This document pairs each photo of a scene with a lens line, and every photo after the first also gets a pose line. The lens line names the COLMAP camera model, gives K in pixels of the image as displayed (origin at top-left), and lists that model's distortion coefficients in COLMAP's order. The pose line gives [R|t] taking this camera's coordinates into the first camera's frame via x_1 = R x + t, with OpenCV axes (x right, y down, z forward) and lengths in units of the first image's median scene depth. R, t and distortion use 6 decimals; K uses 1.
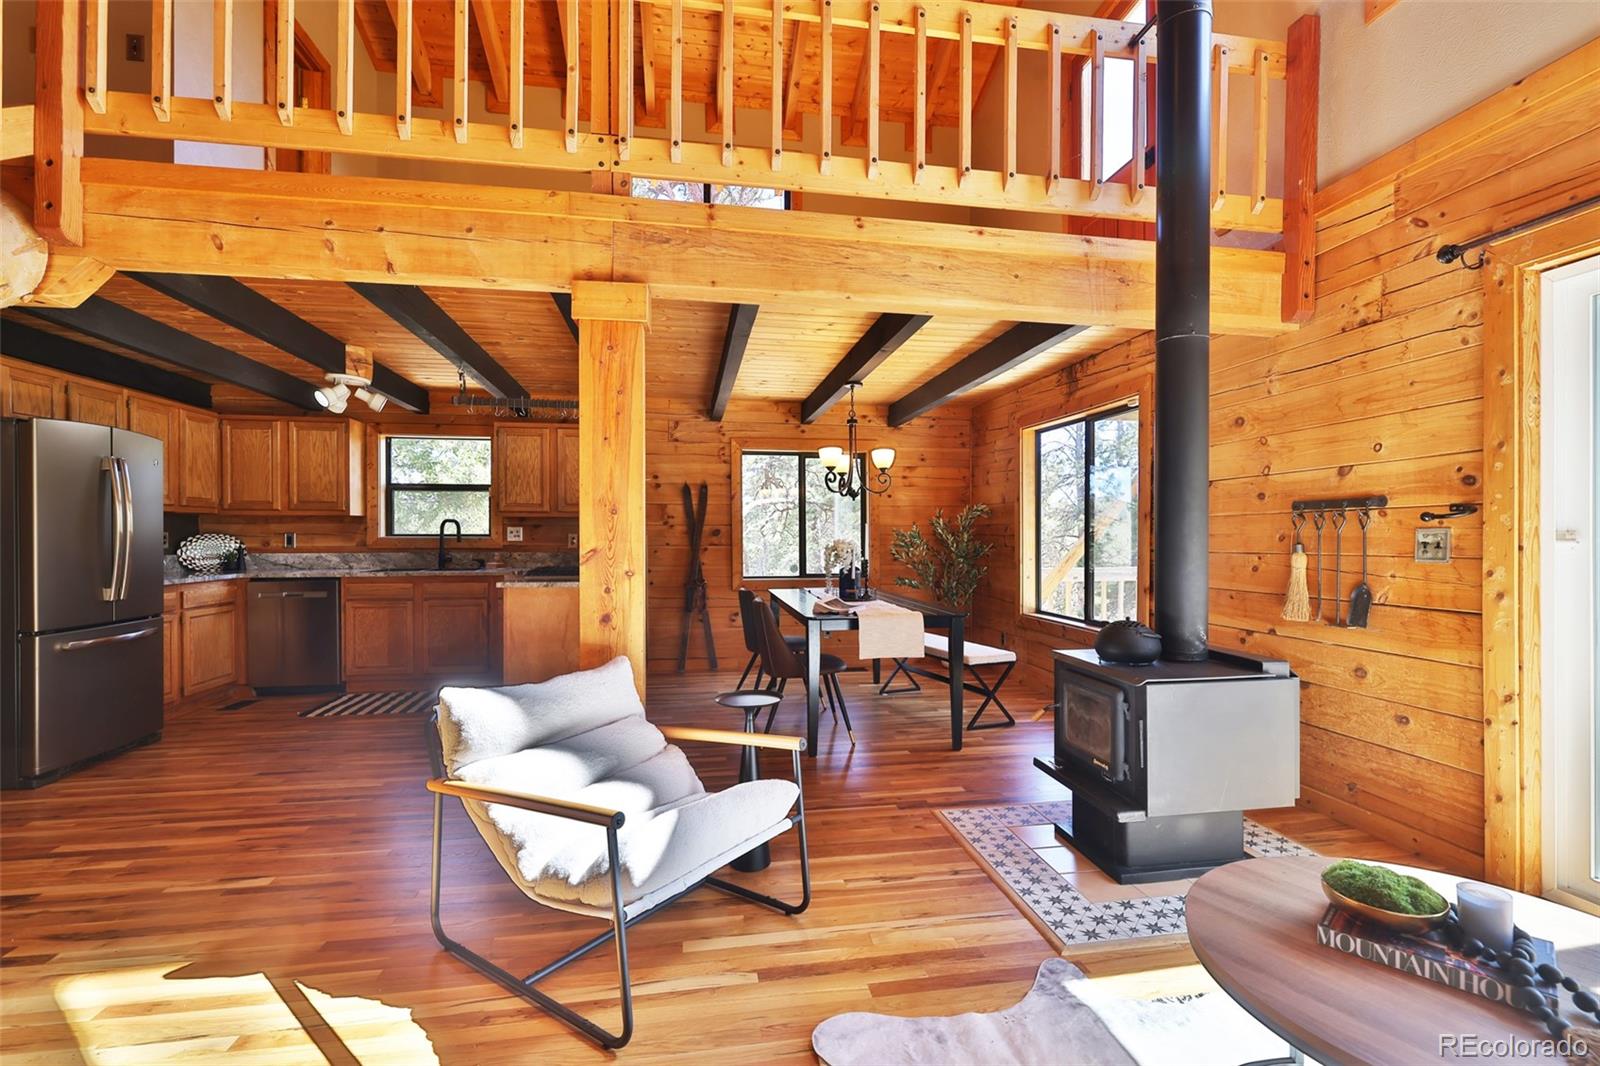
lens RADIAL K [[710.5, 0, 801.3], [0, 710.5, 538.2], [0, 0, 1]] dist [0.001377, -0.000242]
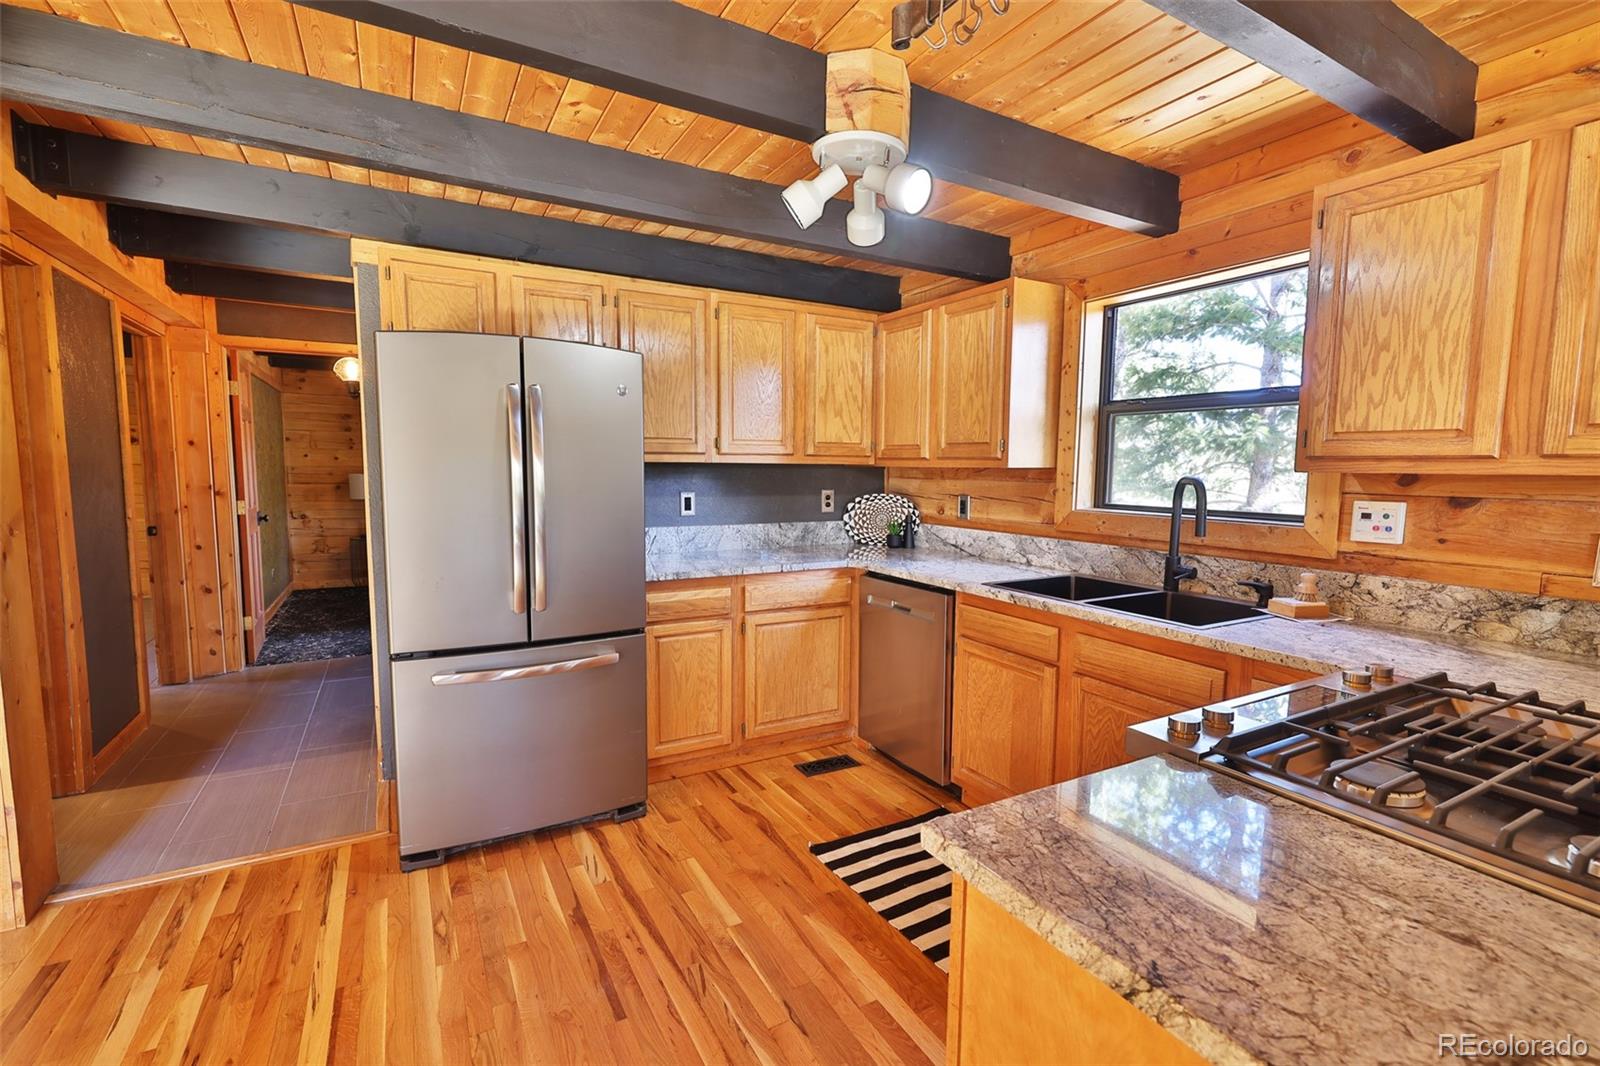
lens RADIAL K [[710.2, 0, 793.5], [0, 710.2, 536.6], [0, 0, 1]] dist [-0.000444, 0.000026]
pose [[0.333520, 0.096896, -0.937750, -0.318834], [-0.014564, 0.995115, 0.097643, -0.050736], [0.942631, -0.018908, 0.333302, 1.122794]]
